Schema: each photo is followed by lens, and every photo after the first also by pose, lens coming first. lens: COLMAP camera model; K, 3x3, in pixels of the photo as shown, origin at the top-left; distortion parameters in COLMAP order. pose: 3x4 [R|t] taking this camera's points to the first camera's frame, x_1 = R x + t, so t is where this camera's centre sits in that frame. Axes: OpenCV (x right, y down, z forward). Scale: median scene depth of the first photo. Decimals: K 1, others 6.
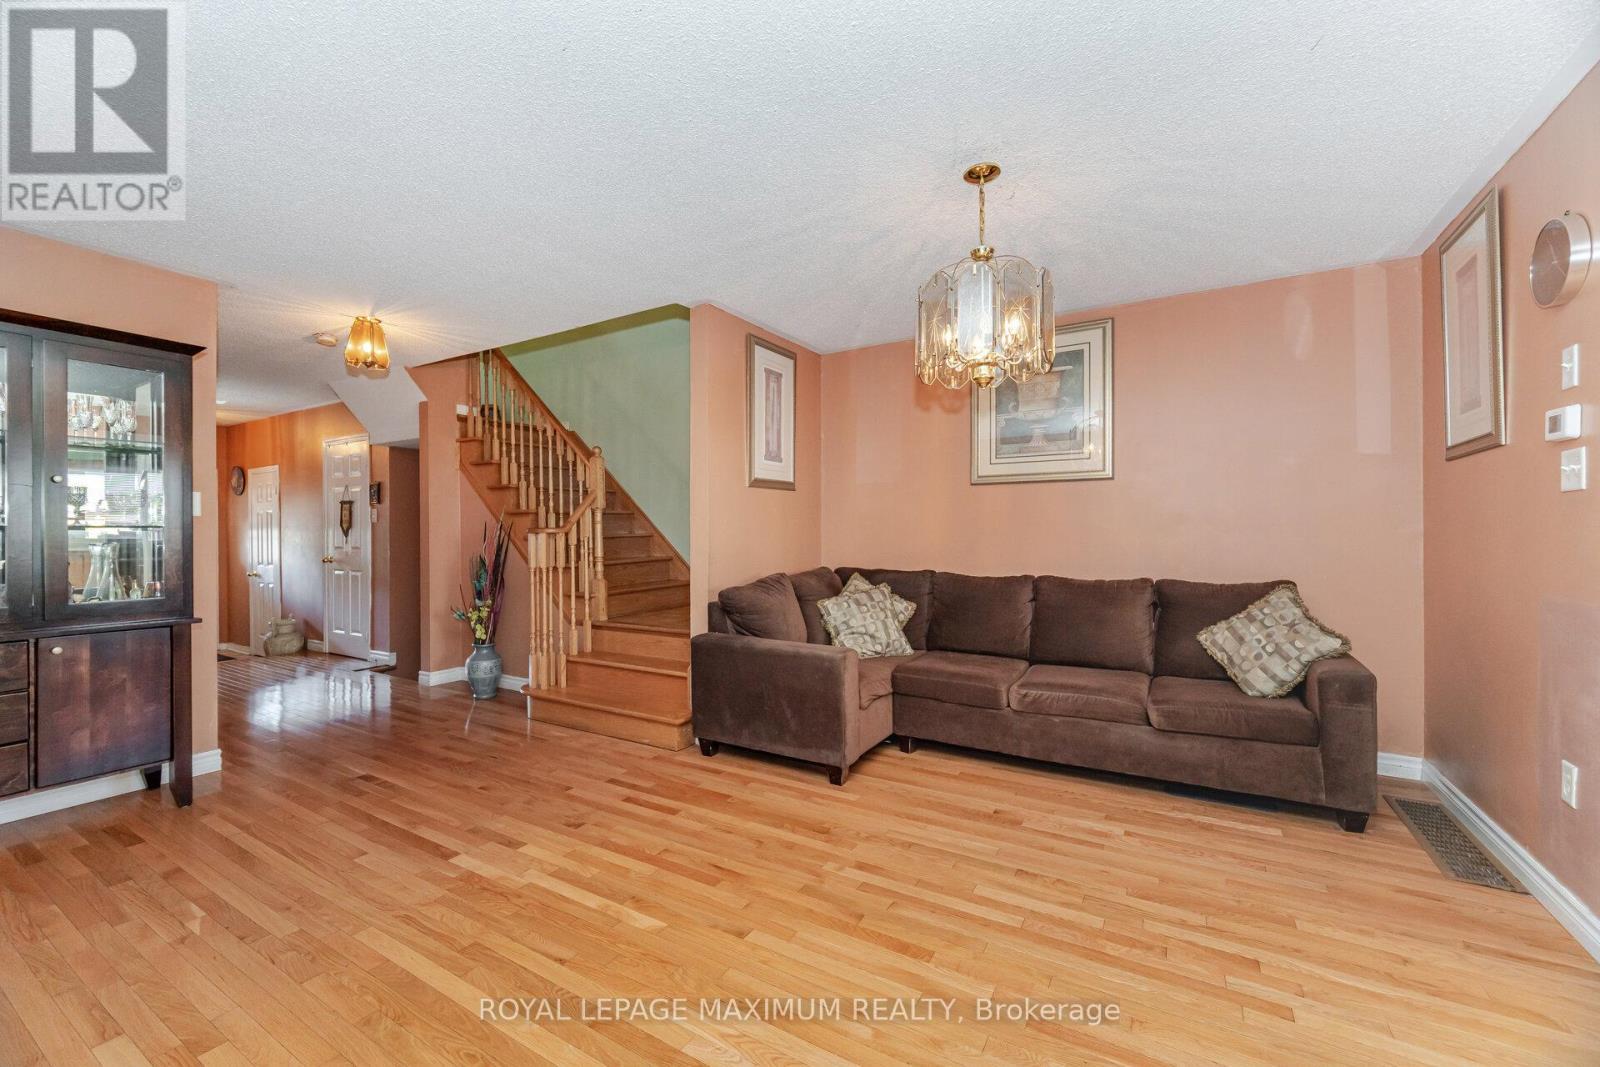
lens RADIAL K [[642.4, 0, 787.2], [0, 642.4, 534.5], [0, 0, 1]] dist [-0.001686, -0.000318]
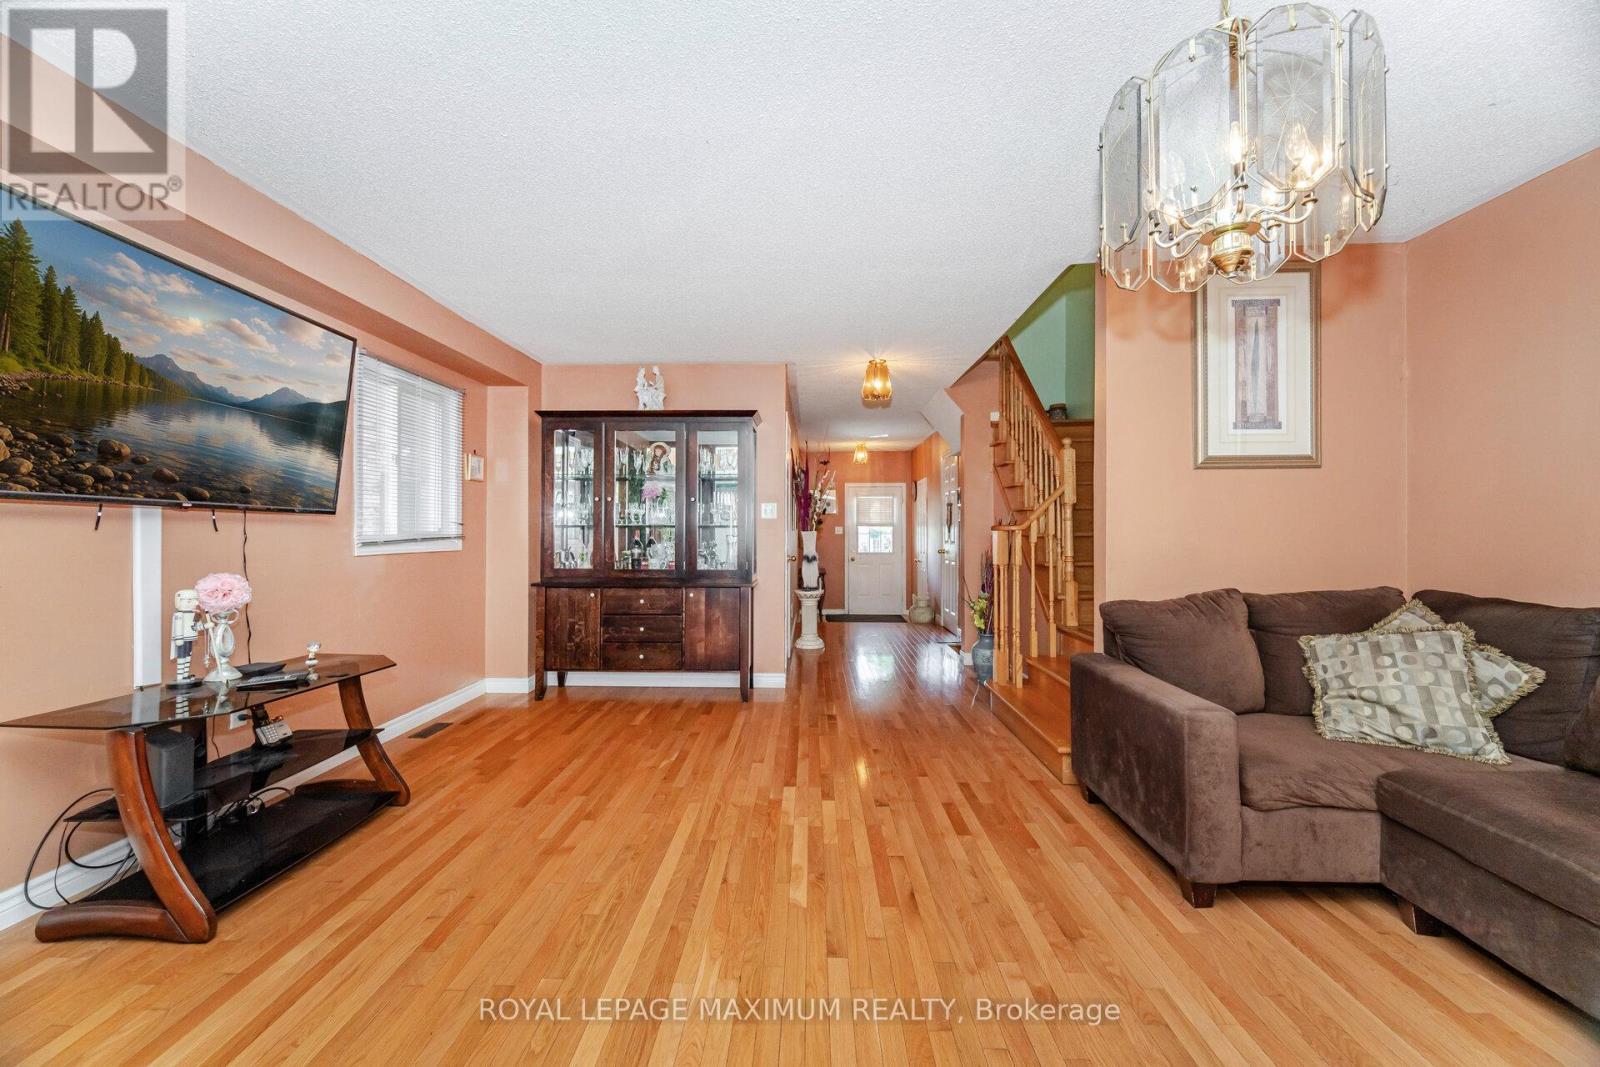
lens RADIAL K [[638.0, 0, 793.9], [0, 638.0, 527.5], [0, 0, 1]] dist [-0.000845, -0.000410]
pose [[0.498902, 0.000534, -0.866658, 0.458497], [-0.005208, 0.999984, -0.002381, -0.003671], [0.866643, 0.005702, 0.498897, 0.302402]]
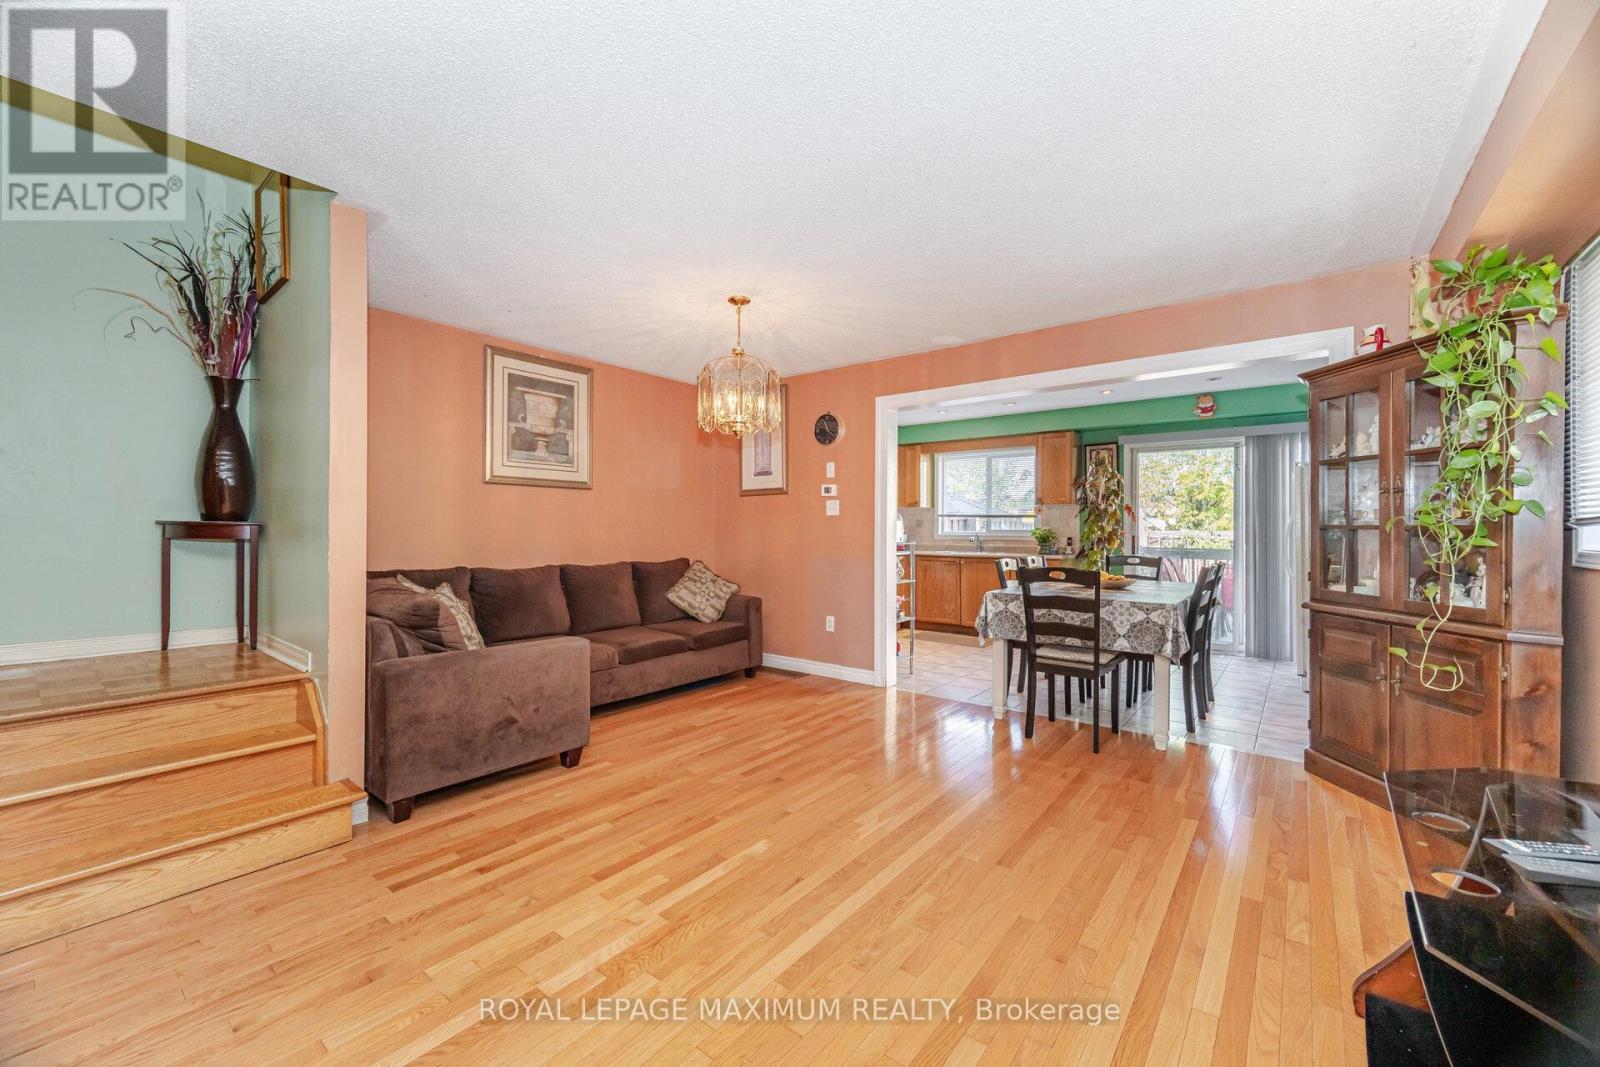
lens RADIAL K [[638.0, 0, 793.9], [0, 638.0, 527.5], [0, 0, 1]] dist [-0.000845, -0.000410]
pose [[0.127742, 0.010230, 0.991755, -0.934762], [-0.002437, 0.999947, -0.010000, 0.005959], [-0.991804, -0.001140, 0.127760, 0.513659]]
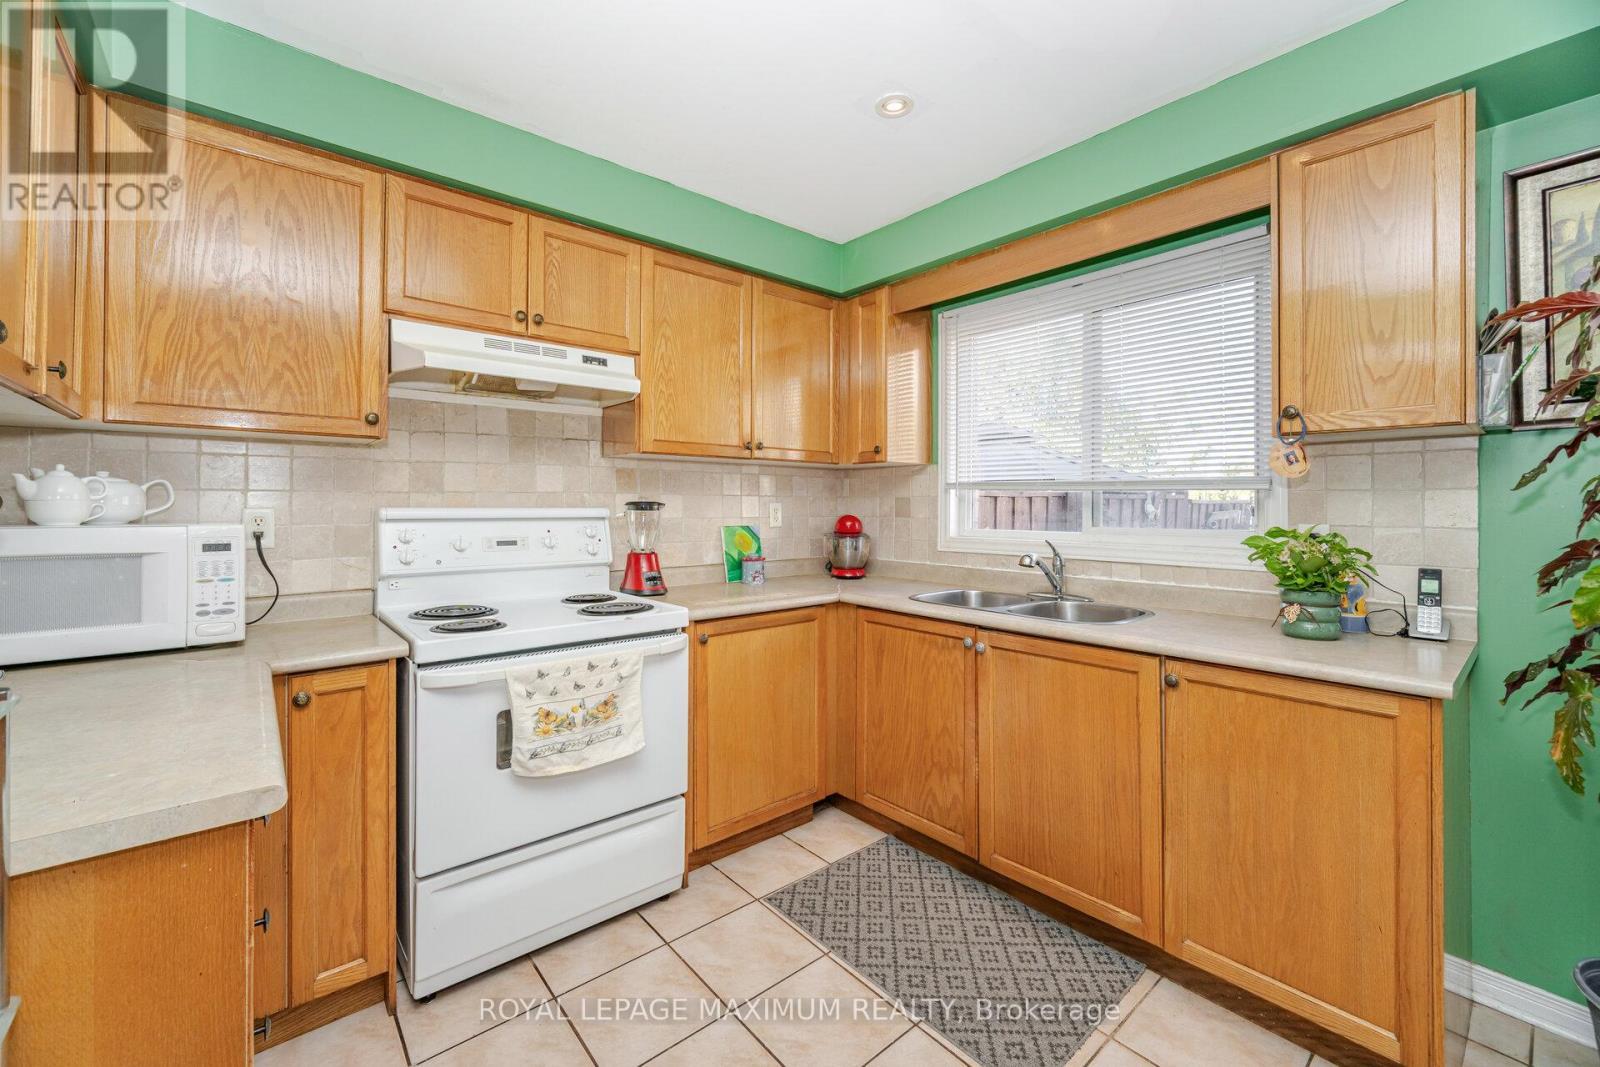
lens RADIAL K [[652.4, 0, 800.8], [0, 652.4, 504.2], [0, 0, 1]] dist [-0.000712, -0.000178]
pose [[0.312451, 0.012015, 0.949858, 0.801270], [-0.001208, 0.999924, -0.012251, -0.031656], [-0.949933, 0.002680, 0.312442, 0.153348]]
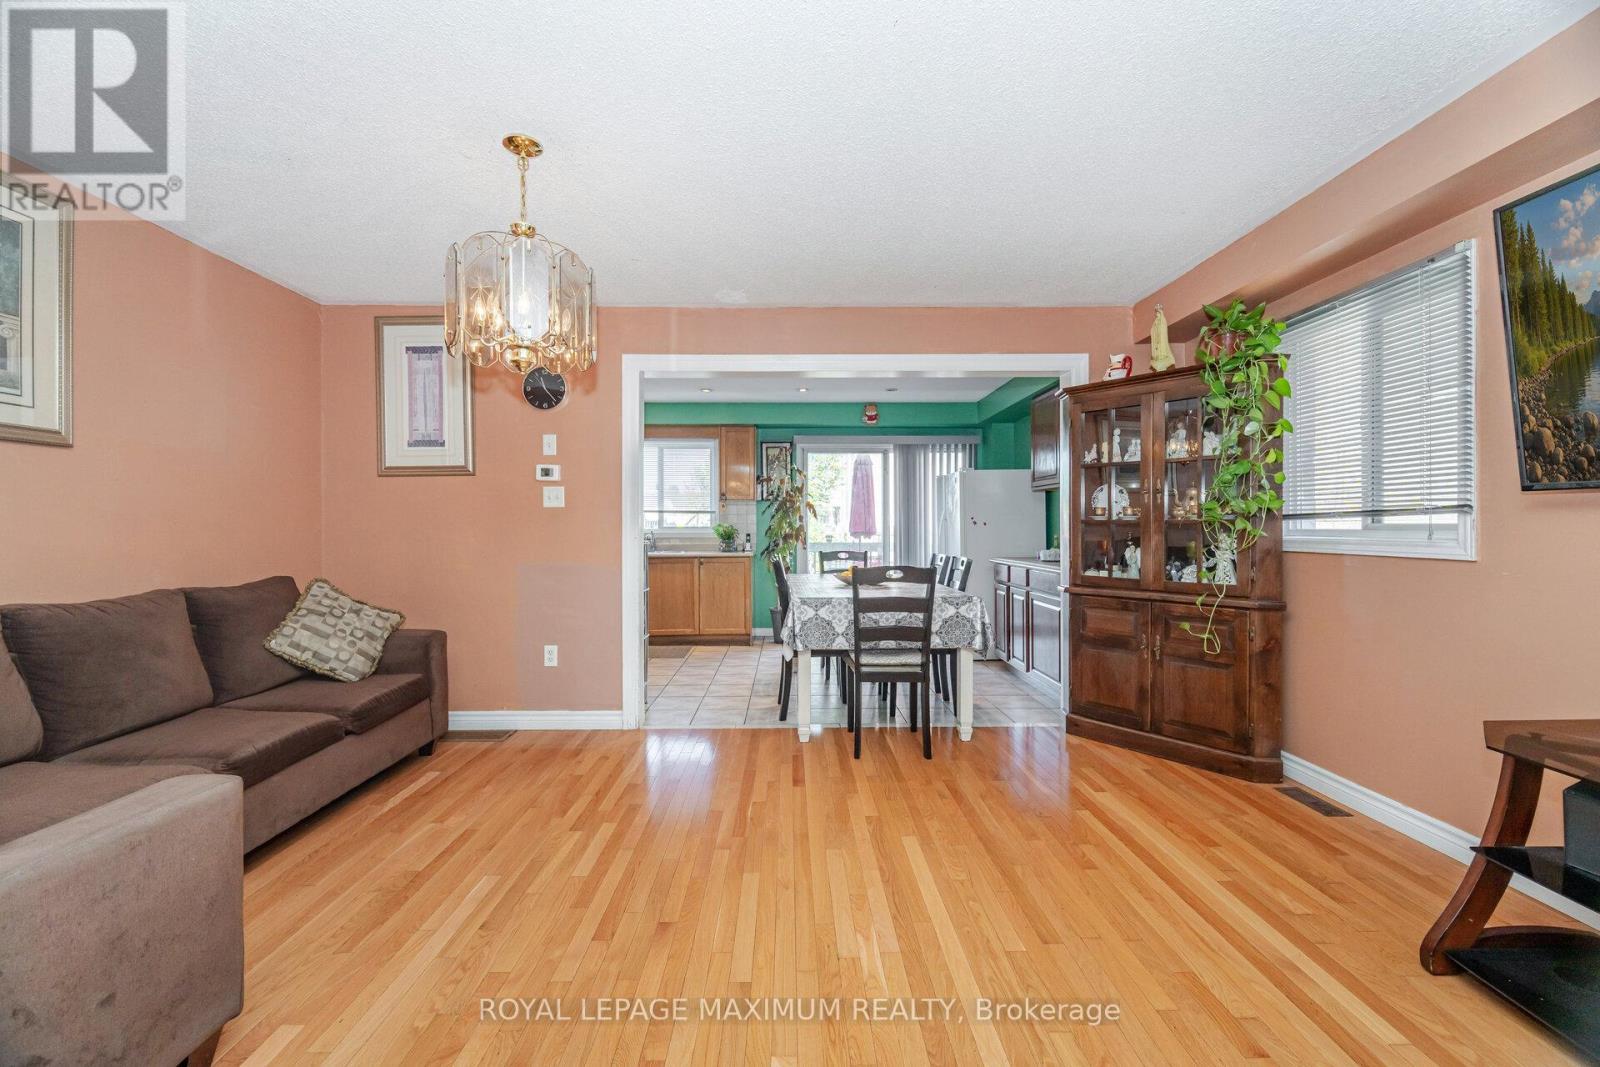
lens RADIAL K [[638.0, 0, 793.9], [0, 638.0, 527.5], [0, 0, 1]] dist [-0.000845, -0.000410]
pose [[-0.528916, 0.007421, 0.848641, -0.536203], [0.007167, 0.999965, -0.004278, 0.004759], [-0.848644, 0.003819, -0.528951, 0.891336]]
